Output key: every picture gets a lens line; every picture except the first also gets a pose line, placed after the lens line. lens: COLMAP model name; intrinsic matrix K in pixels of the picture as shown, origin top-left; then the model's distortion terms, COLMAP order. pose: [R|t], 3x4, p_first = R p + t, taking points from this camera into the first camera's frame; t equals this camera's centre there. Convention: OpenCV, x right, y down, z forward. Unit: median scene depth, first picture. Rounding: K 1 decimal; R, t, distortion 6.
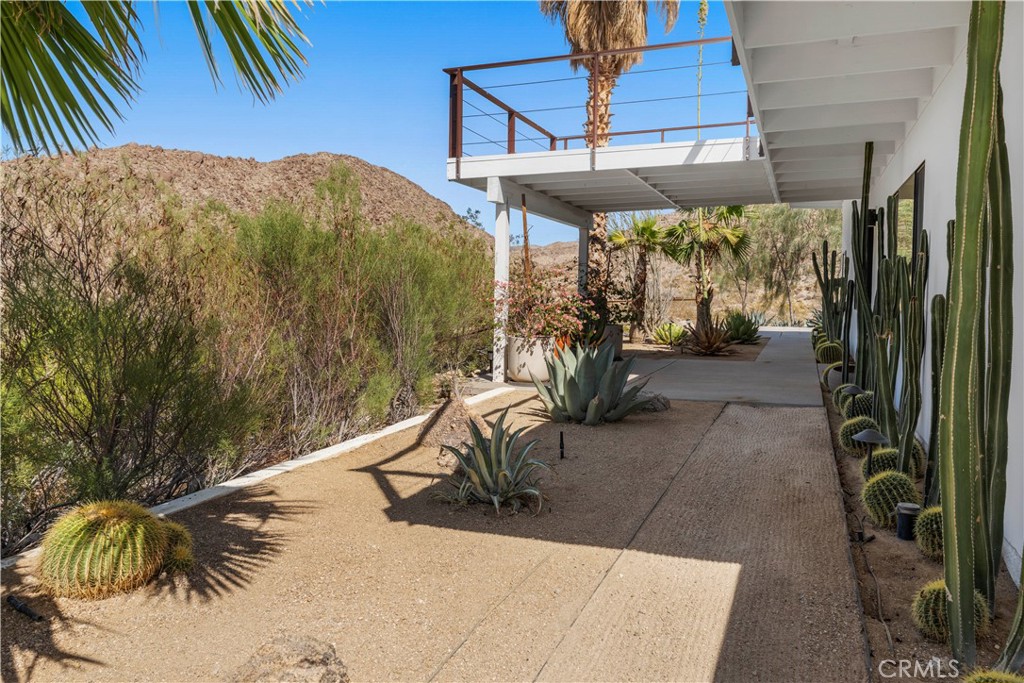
lens RADIAL K [[798.9, 0, 512.0], [0, 798.9, 341.5], [0, 0, 1]] dist [0.060400, 0.000676]
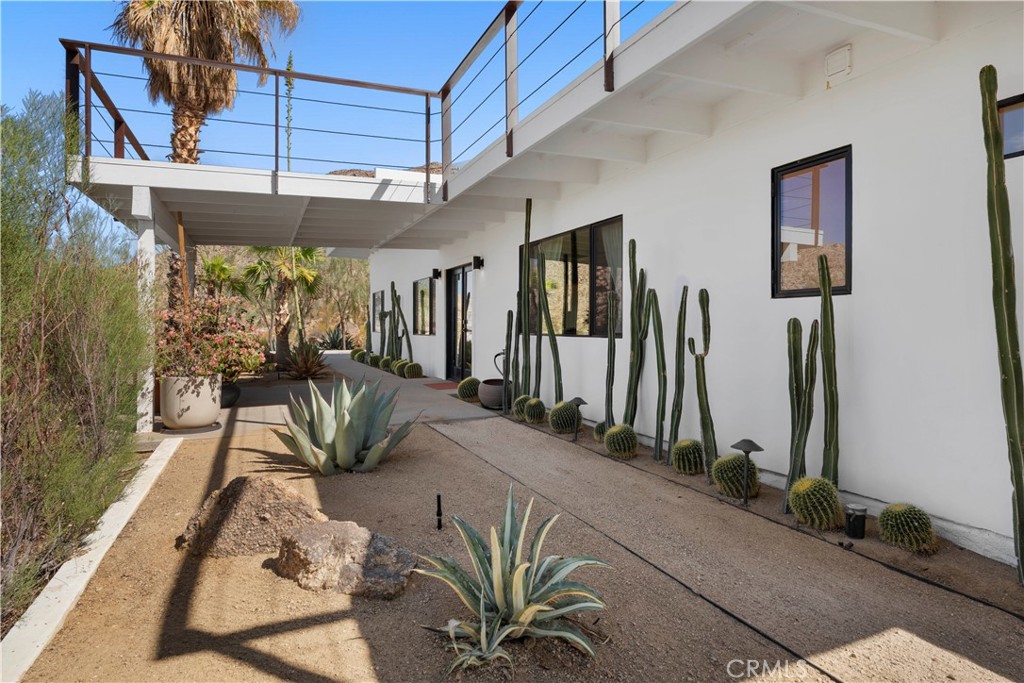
lens RADIAL K [[583.1, 0, 512.0], [0, 583.1, 341.5], [0, 0, 1]] dist [0.000342, 0.000883]
pose [[0.724629, -0.034935, 0.688253, -0.160659], [0.056149, 0.998387, -0.008440, -0.018111], [-0.686847, 0.044760, 0.725422, 0.296107]]
